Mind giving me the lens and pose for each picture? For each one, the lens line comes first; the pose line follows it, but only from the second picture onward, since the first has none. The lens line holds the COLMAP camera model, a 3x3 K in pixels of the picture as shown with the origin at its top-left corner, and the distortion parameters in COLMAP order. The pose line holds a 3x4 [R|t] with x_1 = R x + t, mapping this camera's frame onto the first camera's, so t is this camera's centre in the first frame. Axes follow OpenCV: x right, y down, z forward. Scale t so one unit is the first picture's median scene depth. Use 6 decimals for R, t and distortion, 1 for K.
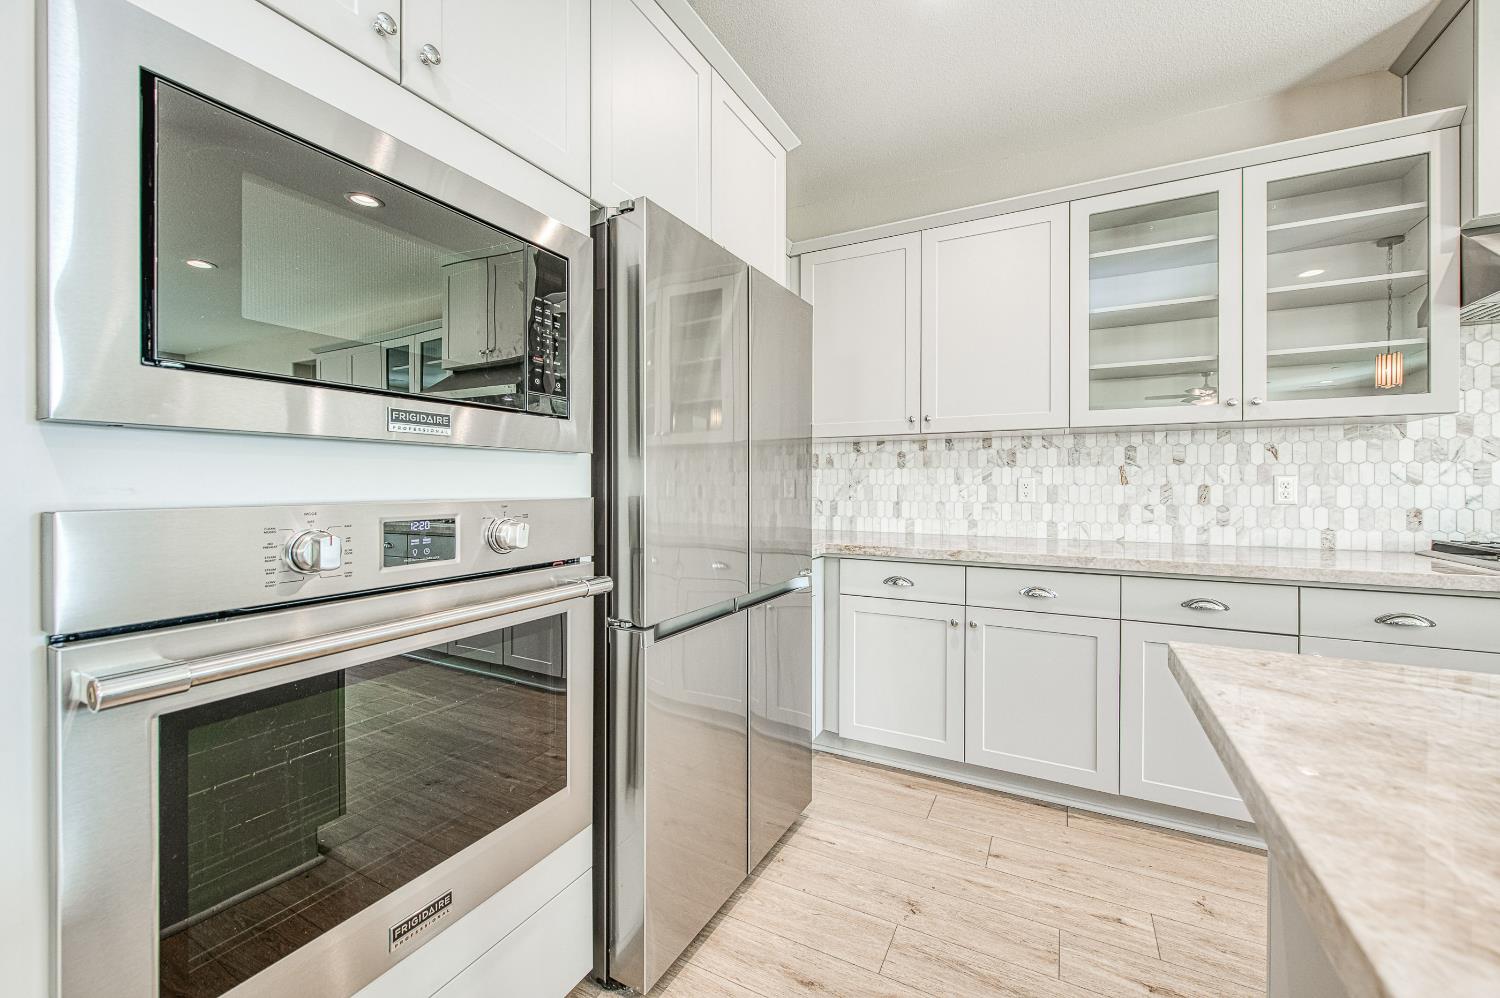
lens RADIAL K [[547.1, 0, 781.0], [0, 547.1, 491.4], [0, 0, 1]] dist [-0.011923, -0.000705]
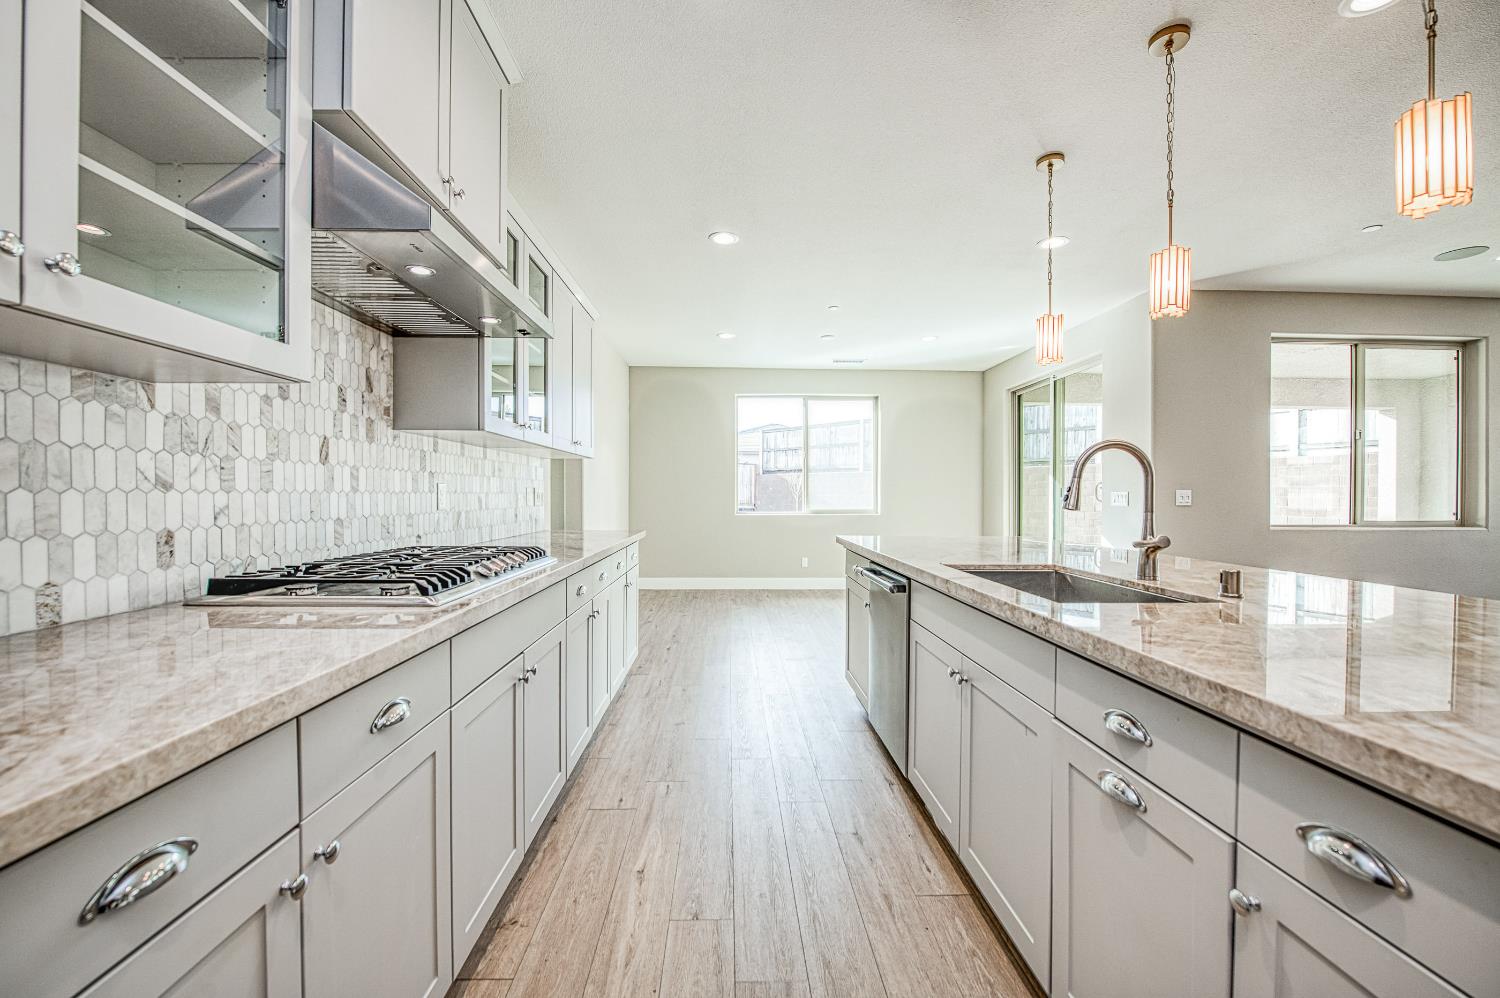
lens RADIAL K [[635.7, 0, 723.6], [0, 635.7, 494.4], [0, 0, 1]] dist [-0.014347, -0.000510]
pose [[-0.477797, -0.005177, 0.878455, 0.269910], [-0.002921, 0.999986, 0.004304, -0.012099], [-0.878465, -0.000510, -0.477806, 0.781885]]
